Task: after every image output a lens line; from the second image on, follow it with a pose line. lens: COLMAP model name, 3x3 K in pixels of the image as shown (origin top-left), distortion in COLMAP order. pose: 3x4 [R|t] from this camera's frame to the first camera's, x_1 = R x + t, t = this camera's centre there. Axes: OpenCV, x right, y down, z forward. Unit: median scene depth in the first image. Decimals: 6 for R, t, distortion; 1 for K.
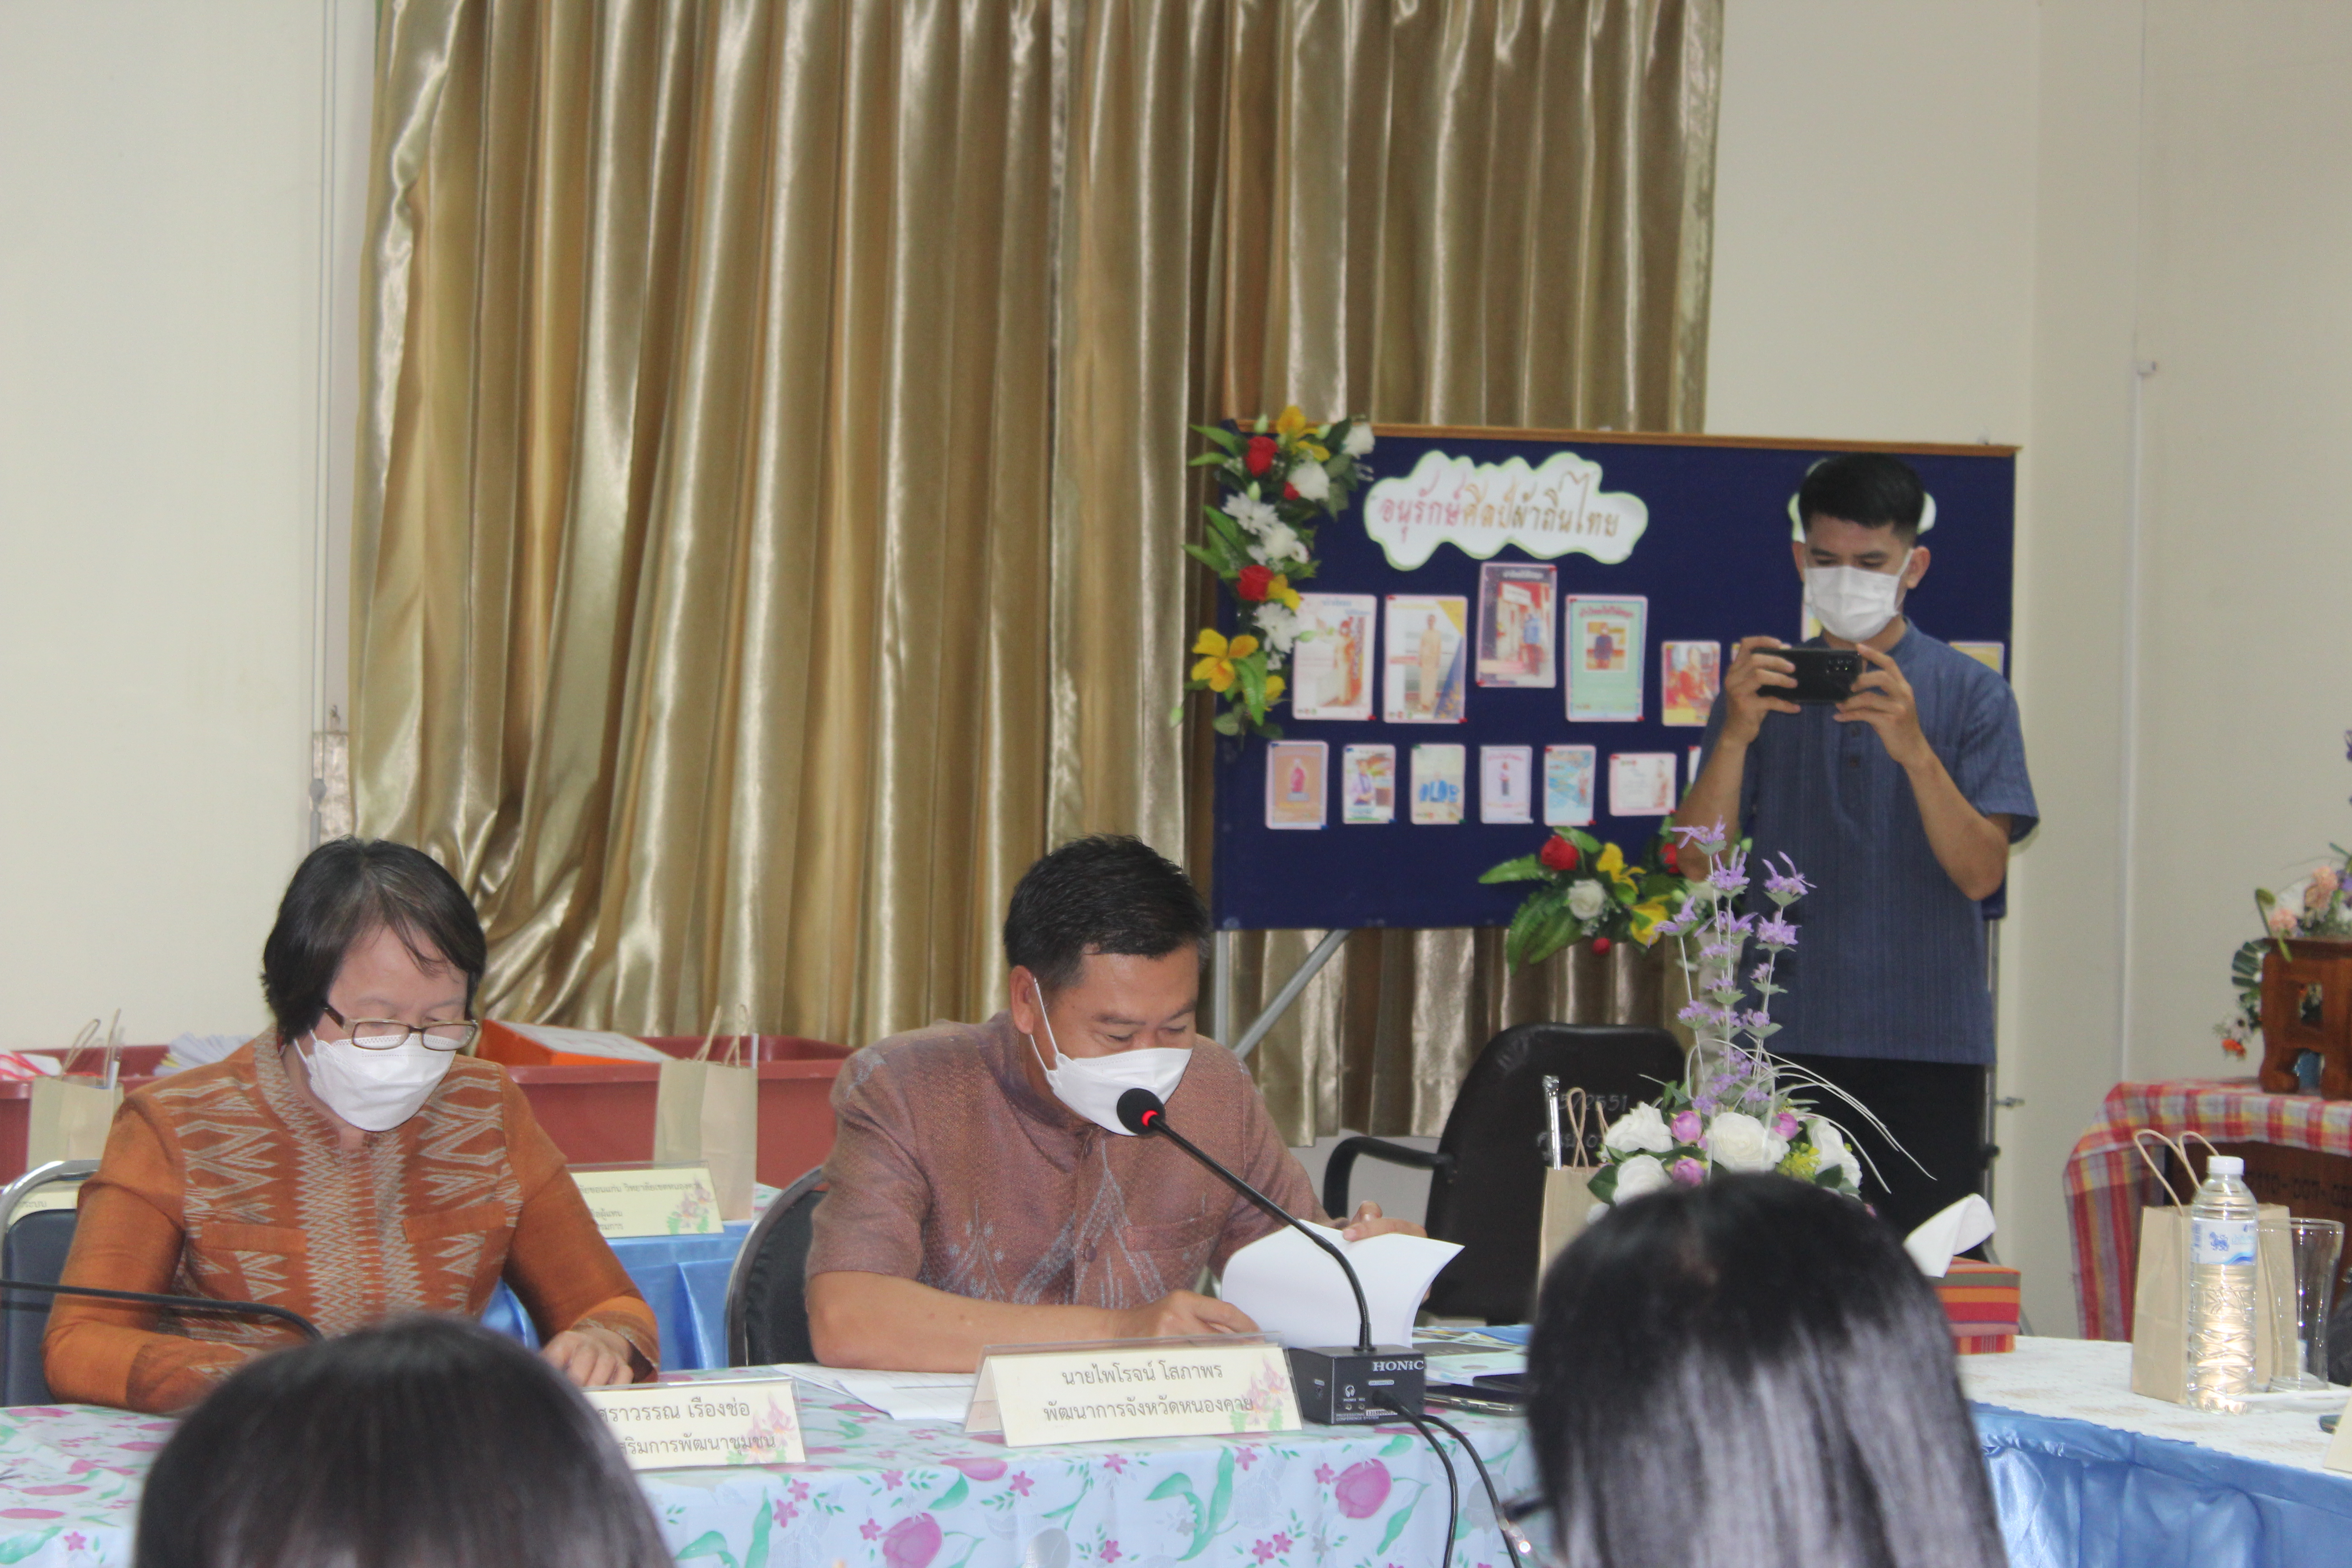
lens RADIAL K [[5619.7, 0, 1176.0], [0, 5619.7, 784.0], [0, 0, 1]] dist [0.097183, 0.295388]
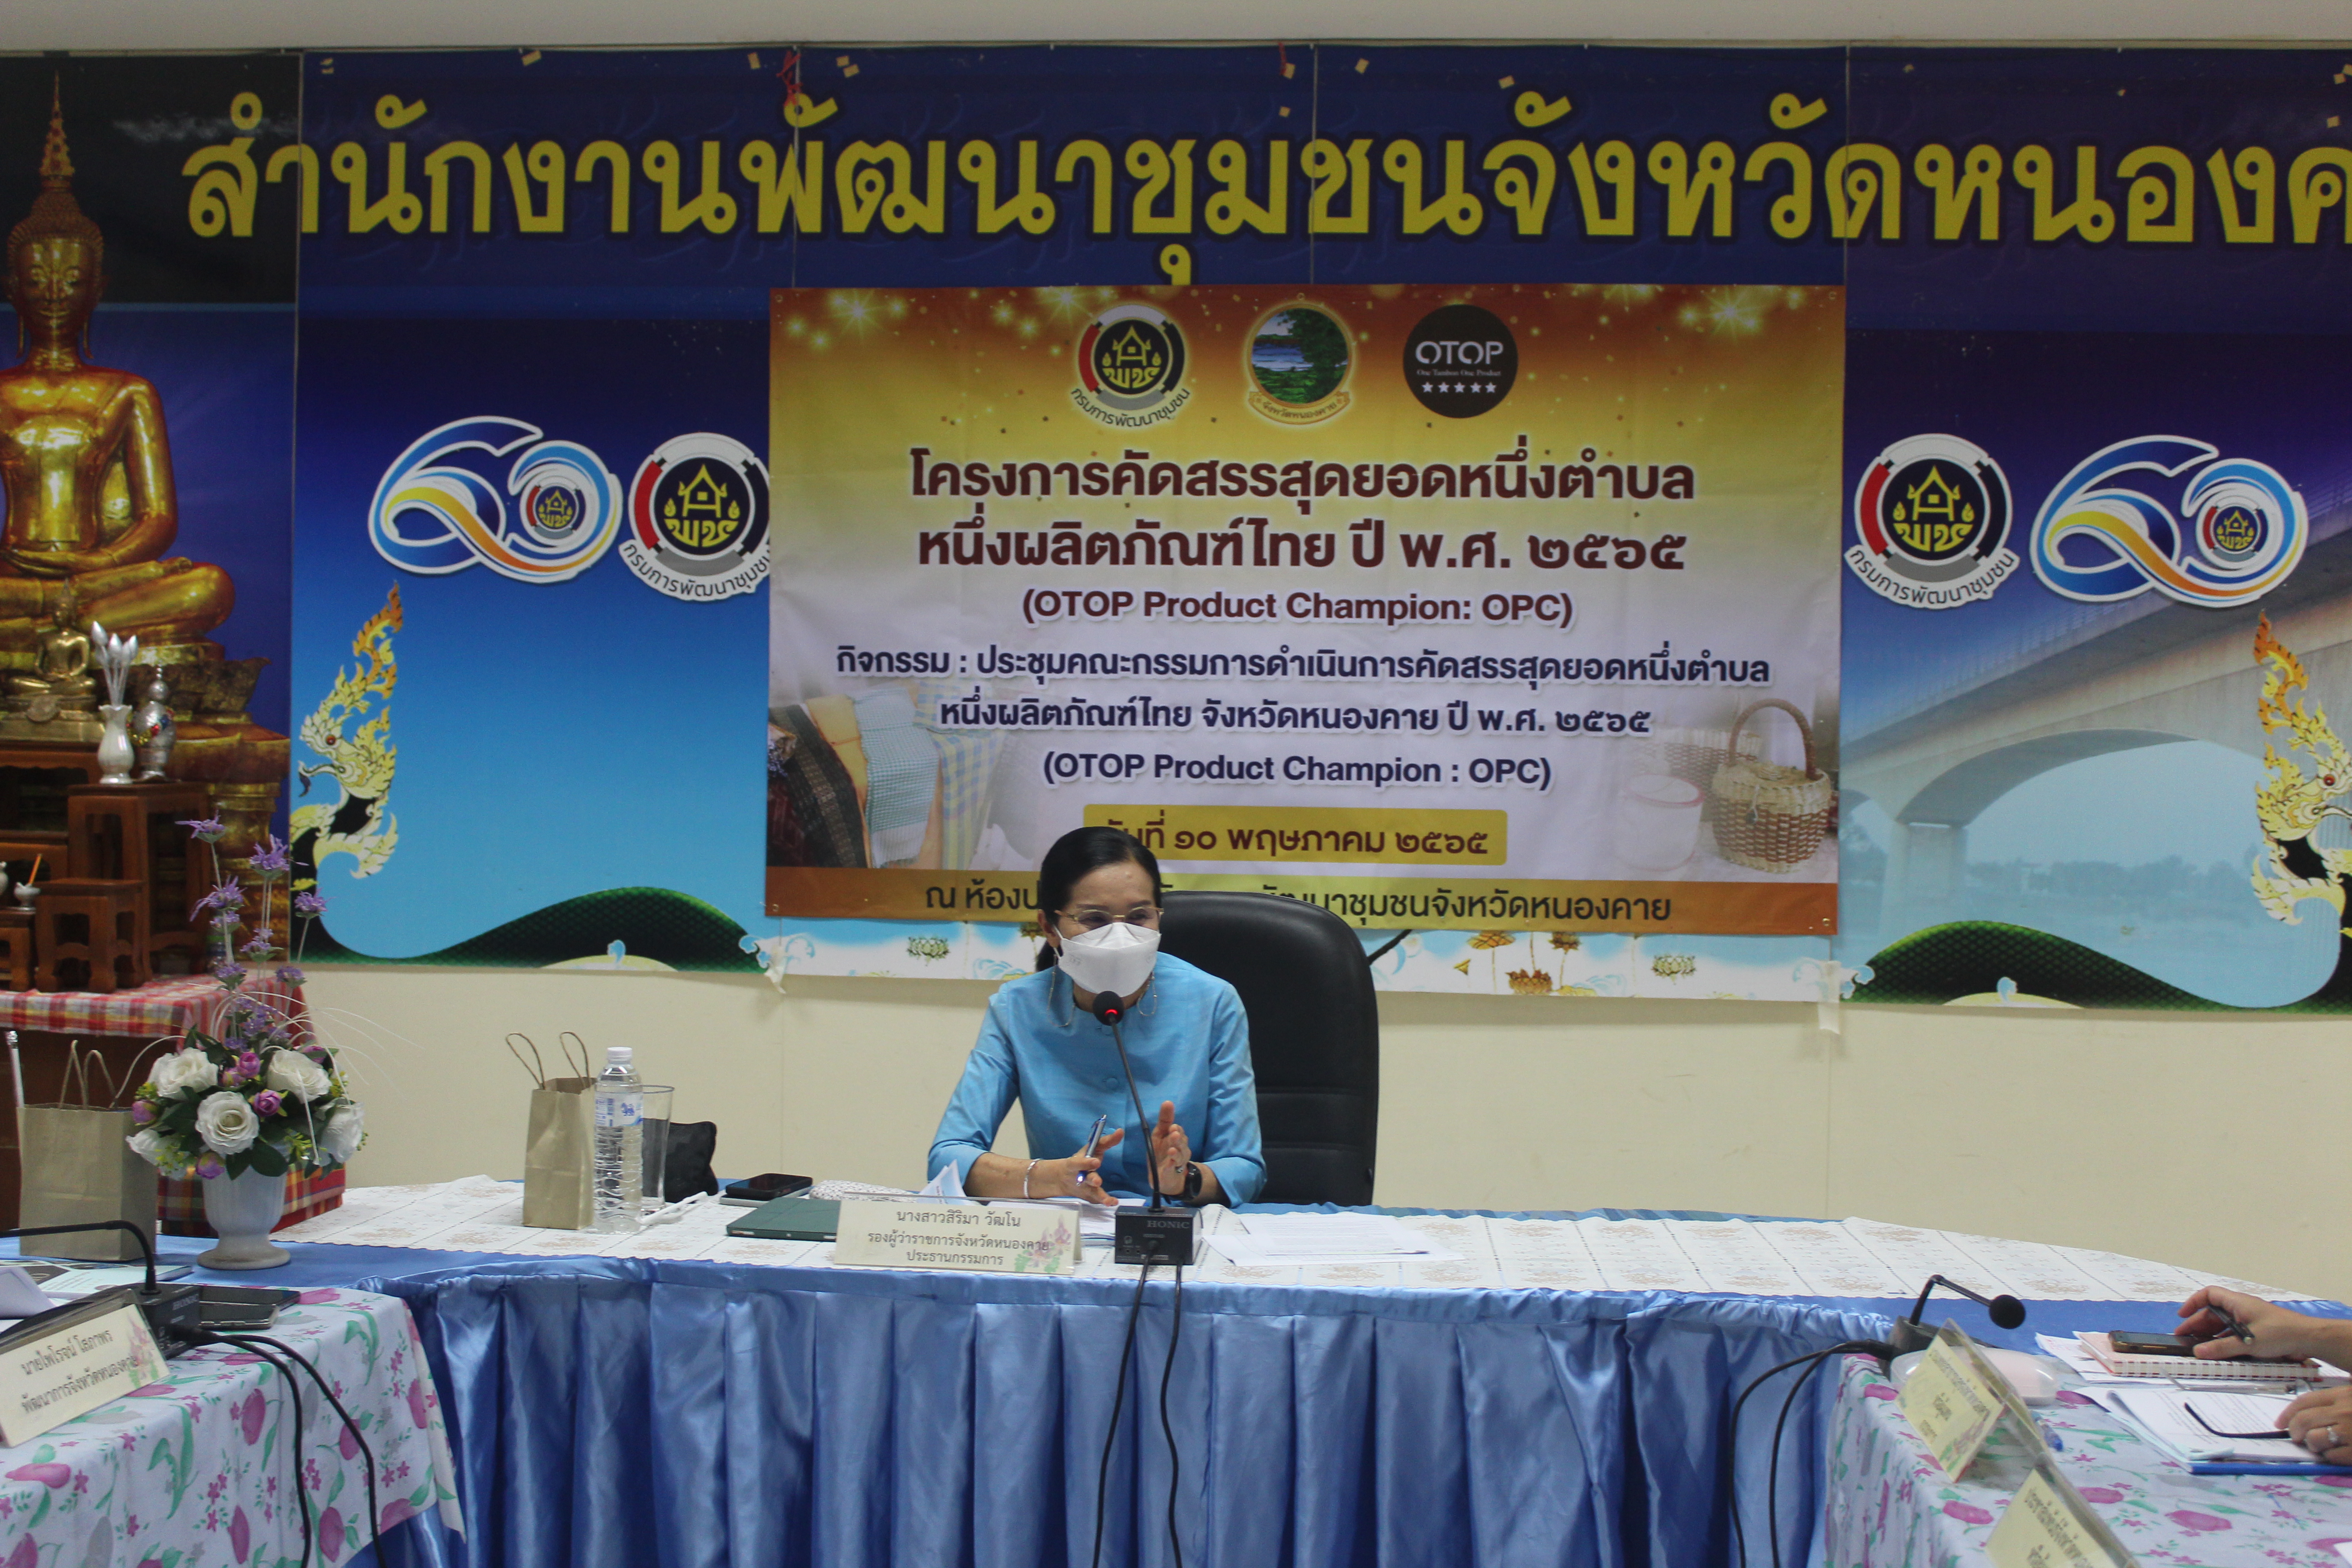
lens RADIAL K [[2839.9, 0, 1162.4], [0, 2839.9, 781.0], [0, 0, 1]] dist [-0.100150, 0.165919]
pose [[0.593759, -0.023228, 0.804307, -0.170867], [0.013837, 0.999730, 0.018657, -0.005883], [-0.804524, 0.000051, 0.593920, 0.286318]]
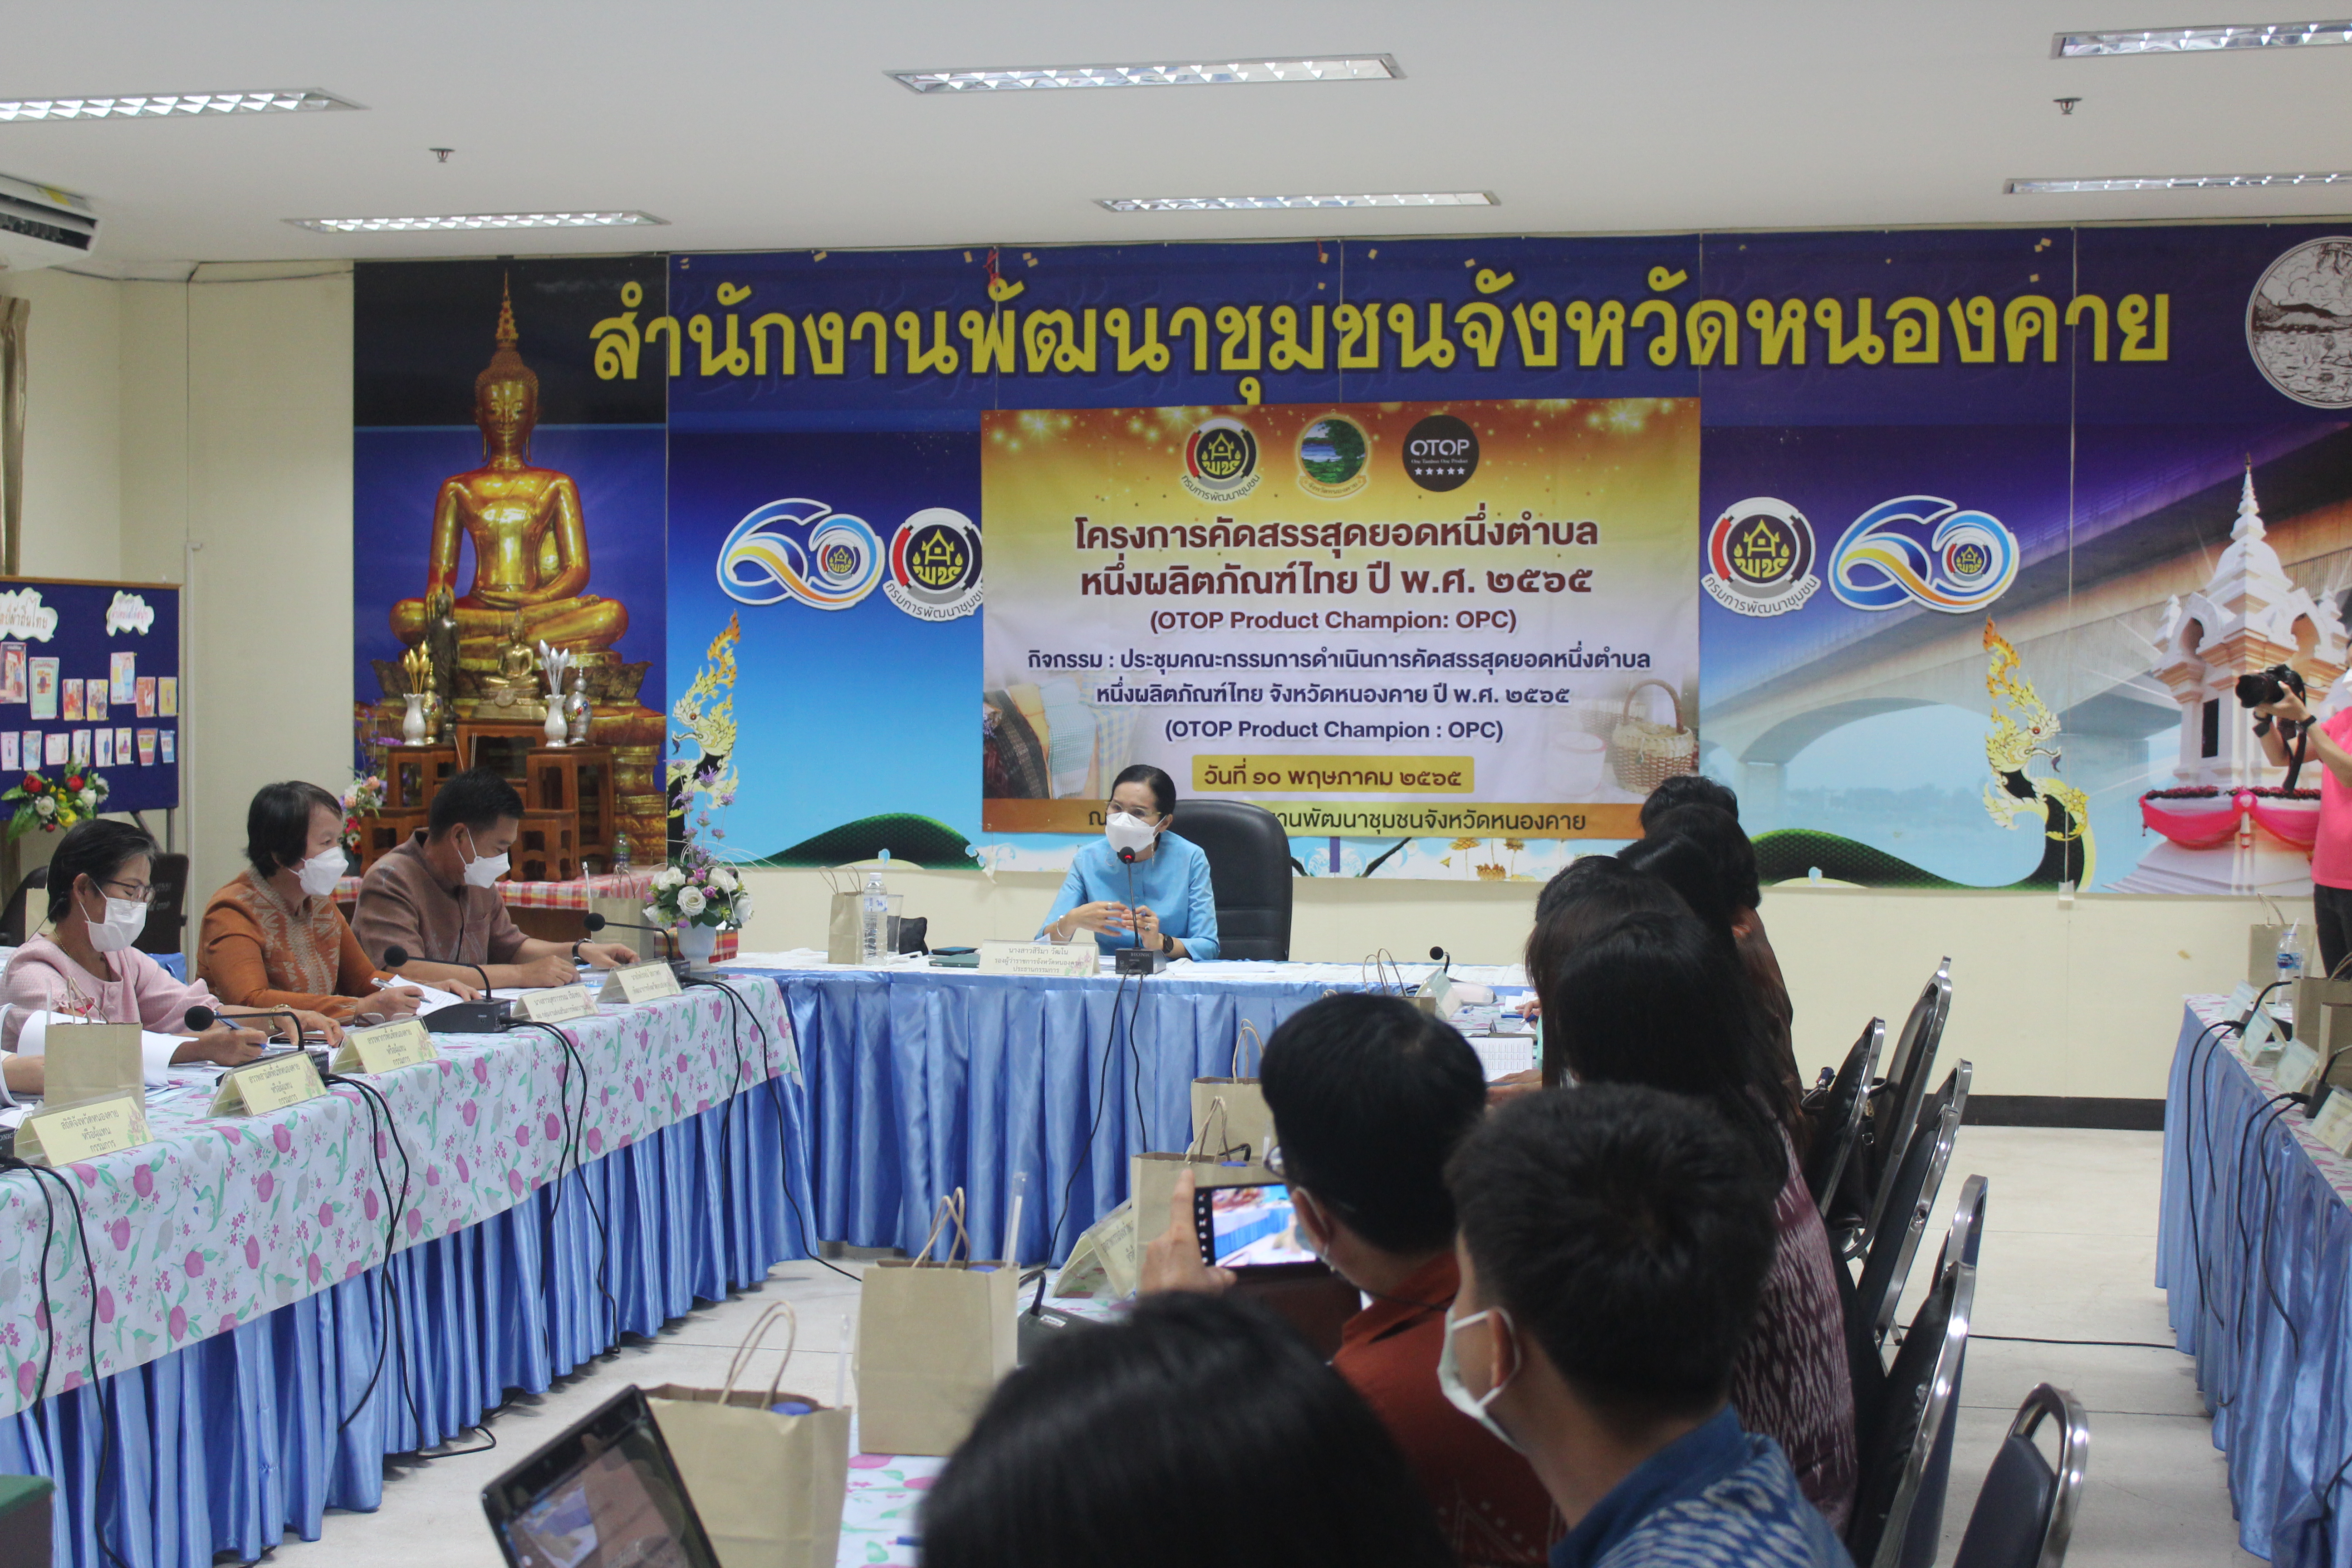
lens RADIAL K [[3336.9, 0, 1159.1], [0, 3336.9, 771.3], [0, 0, 1]] dist [-0.053591, 0.143060]
pose [[0.683123, -0.034396, 0.729493, -0.533972], [0.024913, 0.999406, 0.023793, -0.010912], [-0.729878, 0.001920, 0.683575, -0.124529]]
